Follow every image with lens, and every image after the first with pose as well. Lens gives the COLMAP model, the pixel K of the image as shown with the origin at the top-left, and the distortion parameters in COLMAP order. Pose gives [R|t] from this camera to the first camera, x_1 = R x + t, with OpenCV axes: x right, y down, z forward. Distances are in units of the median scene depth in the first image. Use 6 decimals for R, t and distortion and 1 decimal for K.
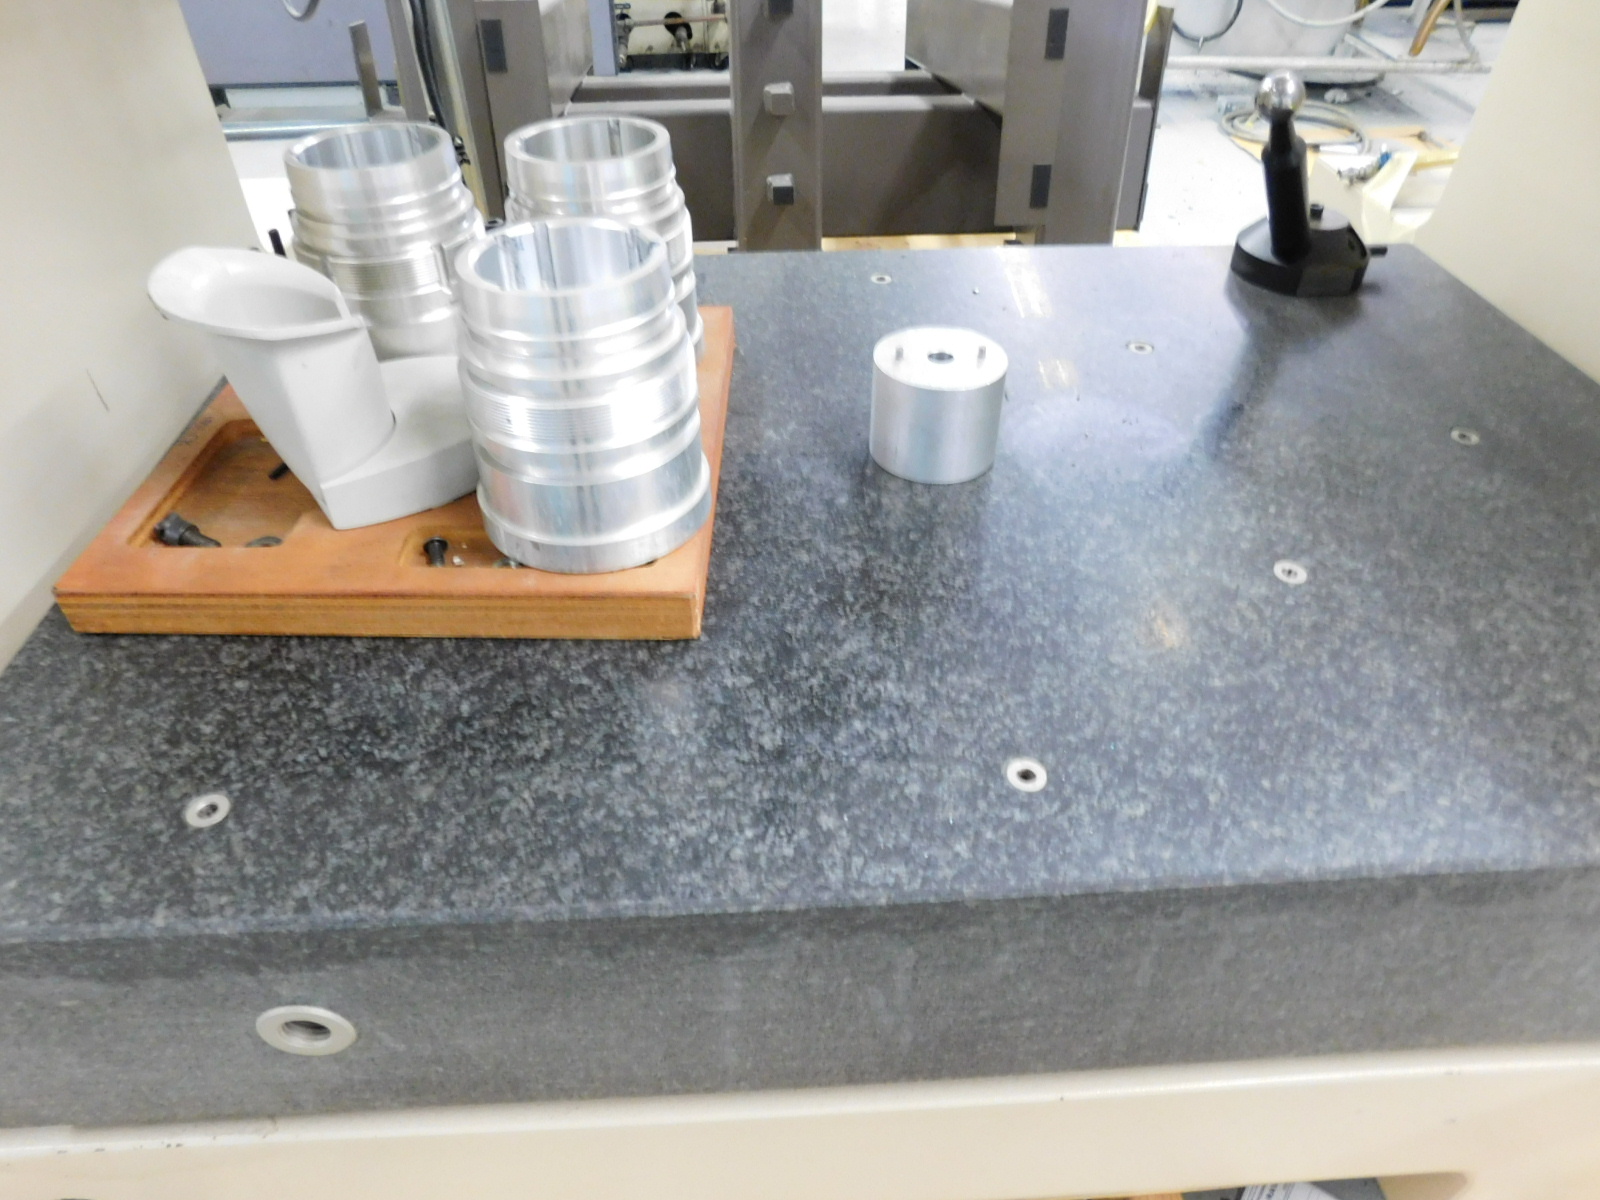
lens RADIAL K [[1053.3, 0, 787.7], [0, 1053.3, 616.1], [0, 0, 1]] dist [-0.074551, 0.056529]
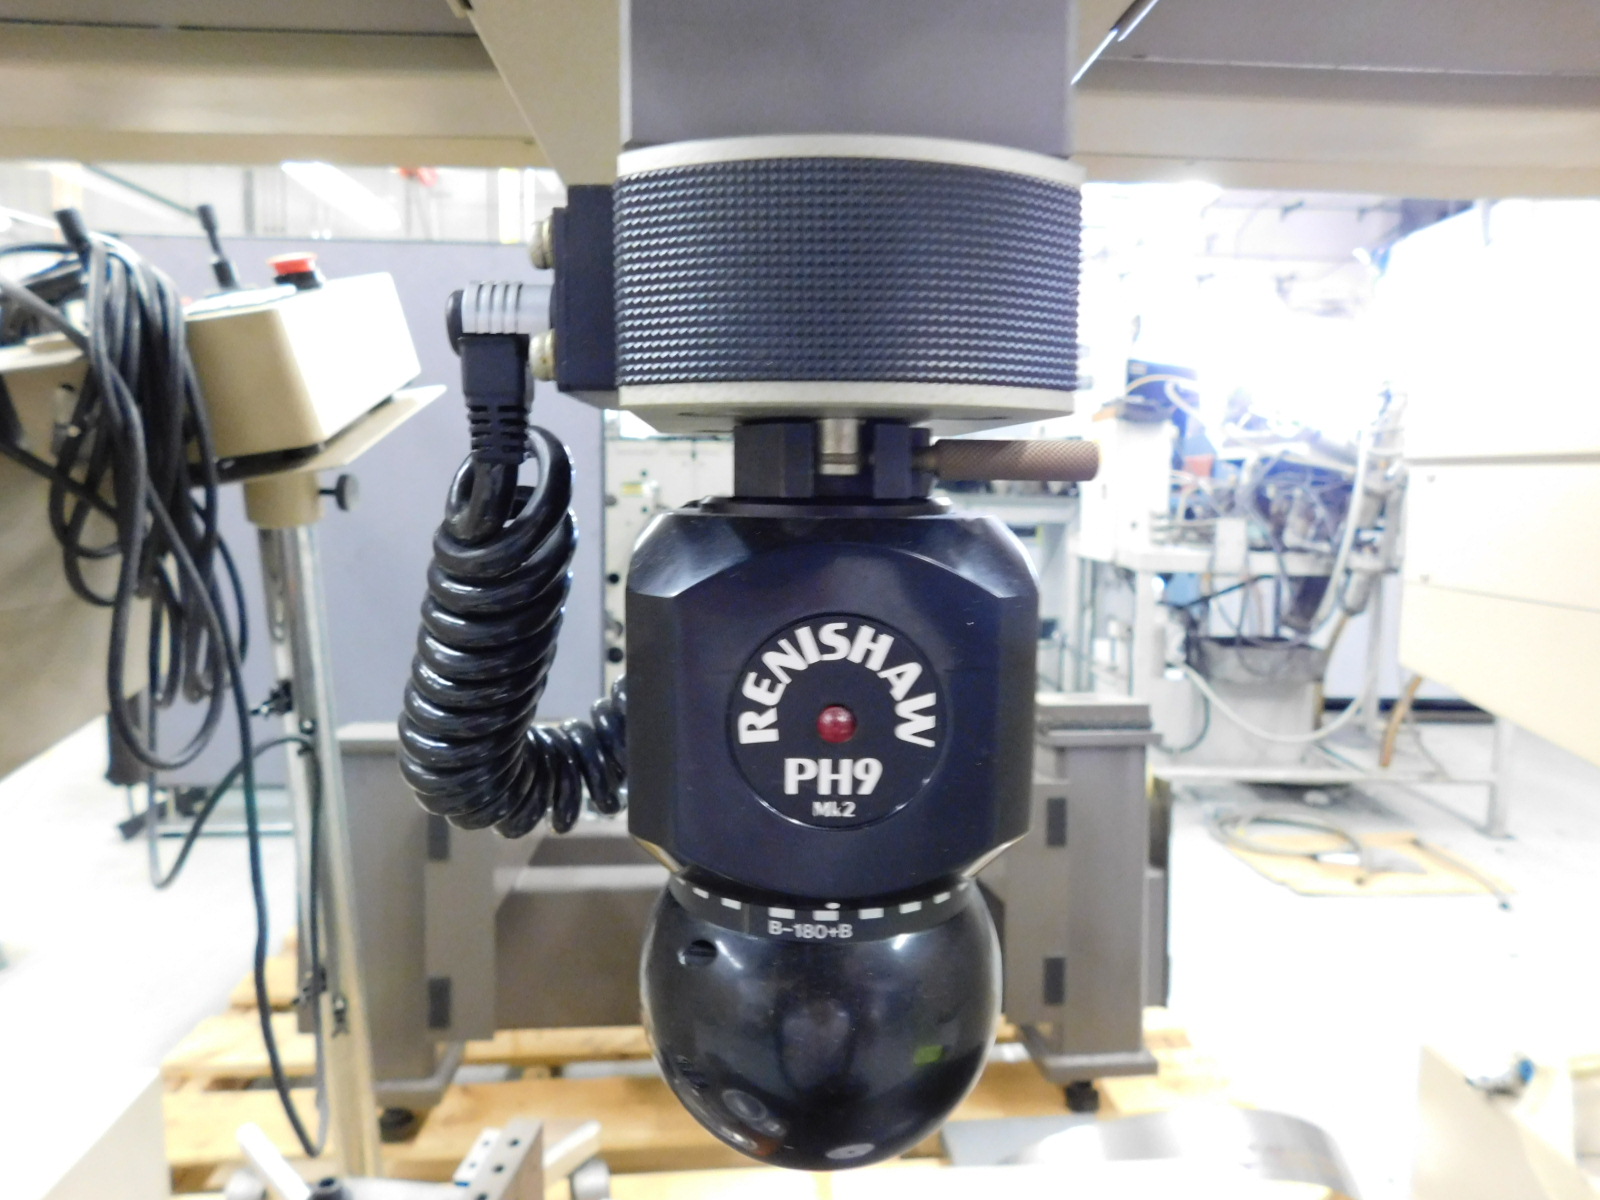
lens RADIAL K [[1053.3, 0, 787.7], [0, 1053.3, 616.1], [0, 0, 1]] dist [-0.074551, 0.056529]
pose [[0.999921, 0.012024, 0.003660, 0.051397], [-0.008044, 0.835998, -0.548673, -0.620120], [-0.009657, 0.548600, 0.836029, 0.375327]]
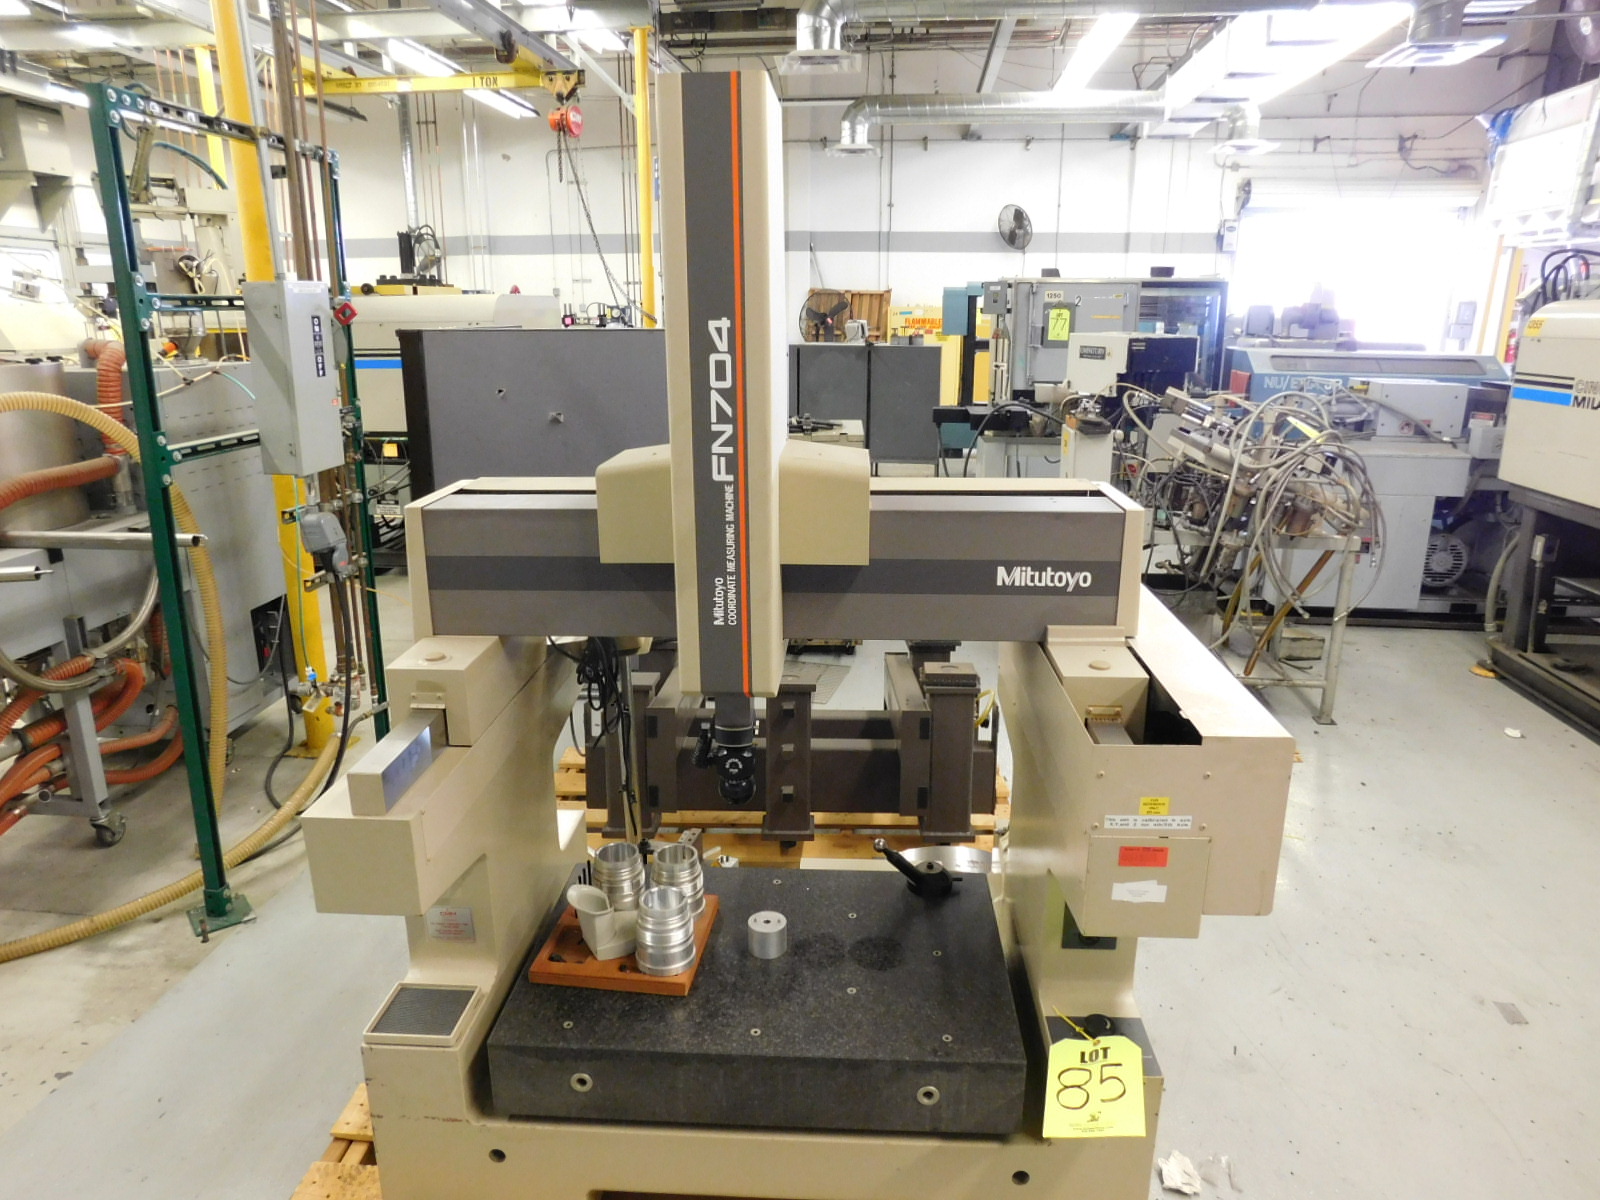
lens RADIAL K [[1053.3, 0, 787.7], [0, 1053.3, 616.1], [0, 0, 1]] dist [-0.074551, 0.056529]
pose [[0.993050, 0.029532, -0.113927, 0.675258], [-0.073261, 0.912708, -0.401992, 0.258248], [0.092110, 0.407544, 0.908528, -3.008134]]
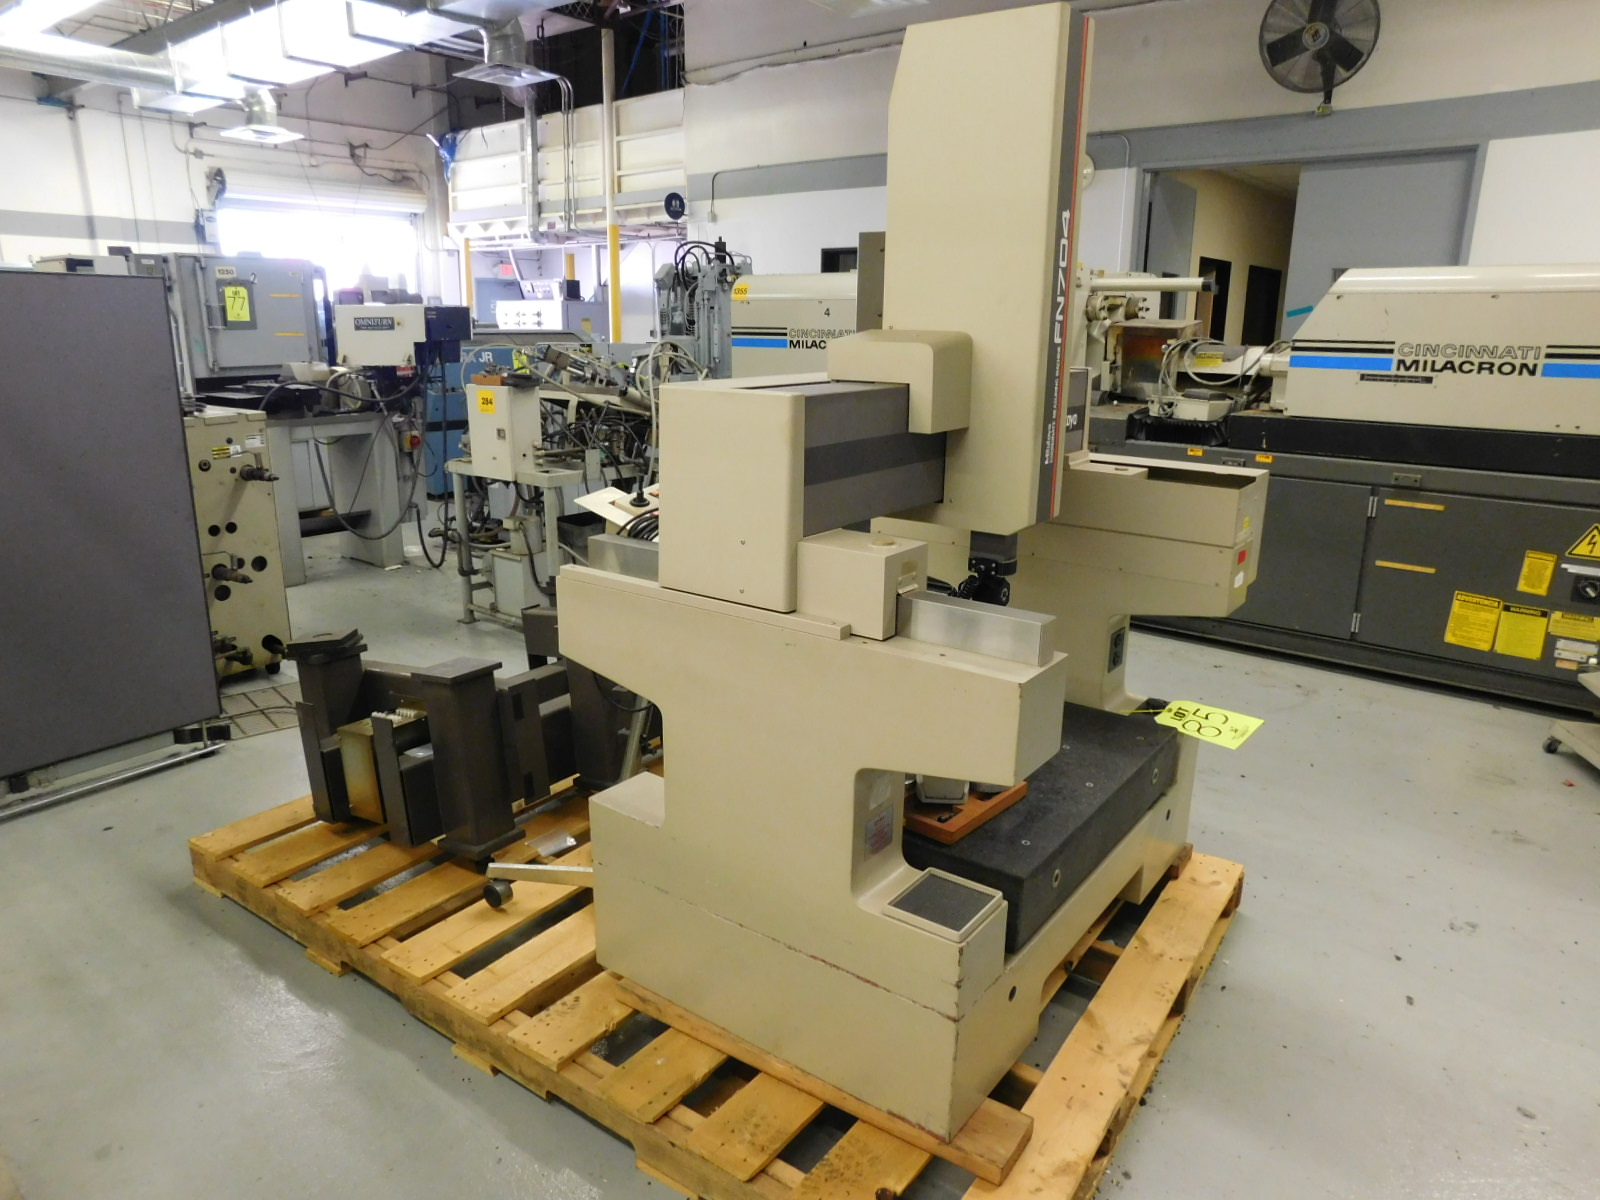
lens RADIAL K [[1053.3, 0, 787.7], [0, 1053.3, 616.1], [0, 0, 1]] dist [-0.074551, 0.056529]
pose [[0.640666, -0.206539, 0.739519, -3.910556], [0.492406, 0.849525, -0.189322, -0.287669], [-0.589138, 0.485436, 0.645963, -1.679581]]
